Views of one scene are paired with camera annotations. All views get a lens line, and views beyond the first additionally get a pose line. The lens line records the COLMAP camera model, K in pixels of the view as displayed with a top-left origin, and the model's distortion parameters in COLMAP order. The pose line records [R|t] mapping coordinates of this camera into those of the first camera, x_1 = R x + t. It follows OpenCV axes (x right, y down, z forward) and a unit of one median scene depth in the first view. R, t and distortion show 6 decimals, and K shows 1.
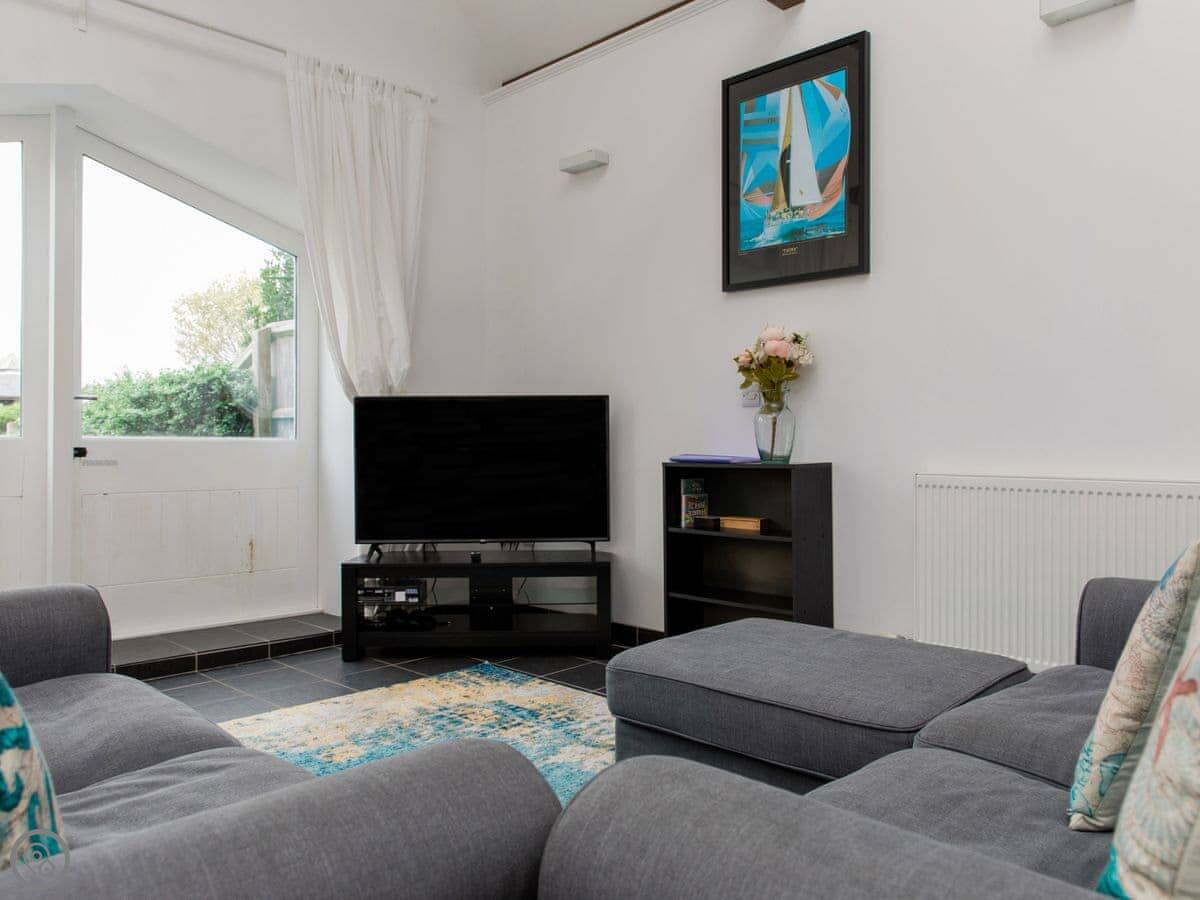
lens RADIAL K [[876.8, 0, 647.7], [0, 876.8, 455.1], [0, 0, 1]] dist [0.001664, -0.000702]
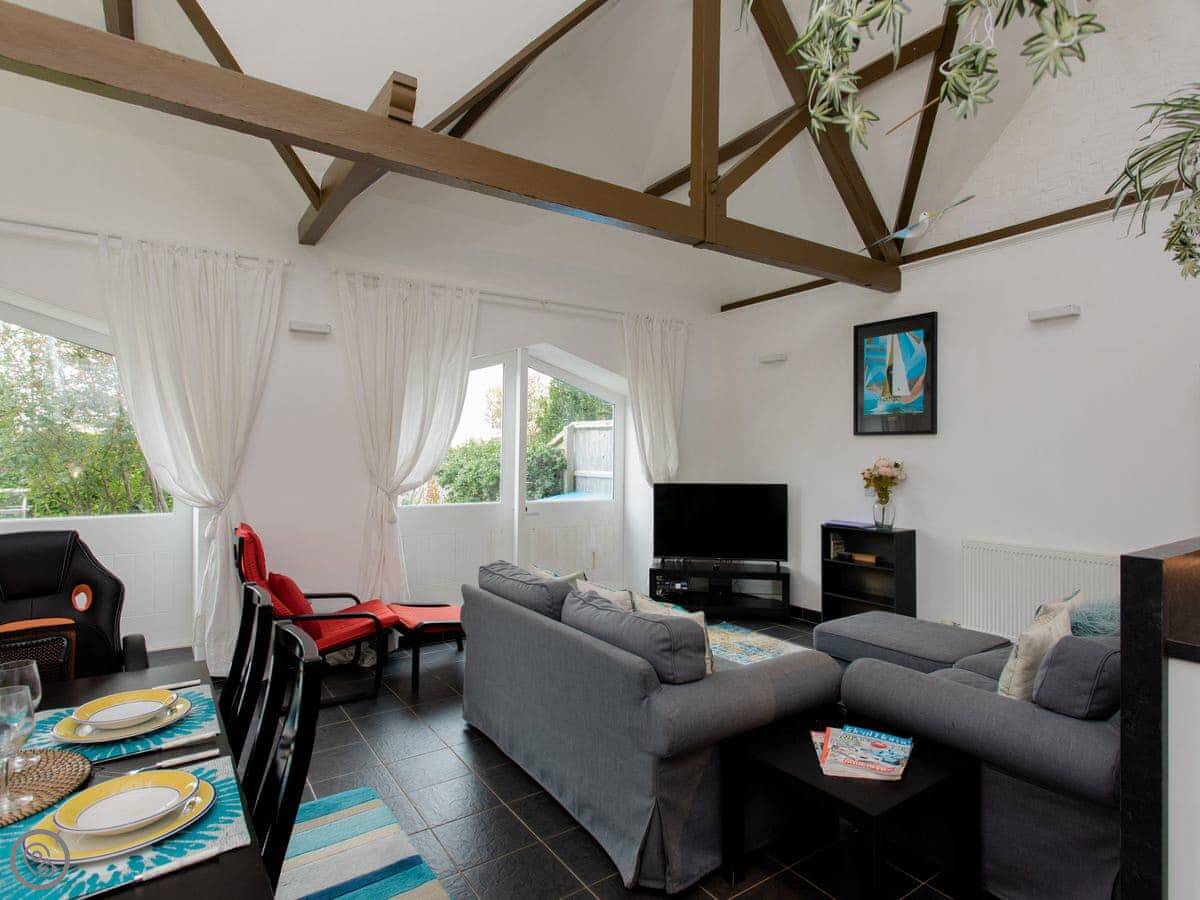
lens RADIAL K [[643.9, 0, 617.6], [0, 643.9, 458.9], [0, 0, 1]] dist [0.004132, 0.000648]
pose [[0.976437, 0.004273, -0.215760, -0.119860], [-0.007125, 0.999897, -0.012444, -0.120621], [0.215684, 0.013688, 0.976367, -0.506732]]
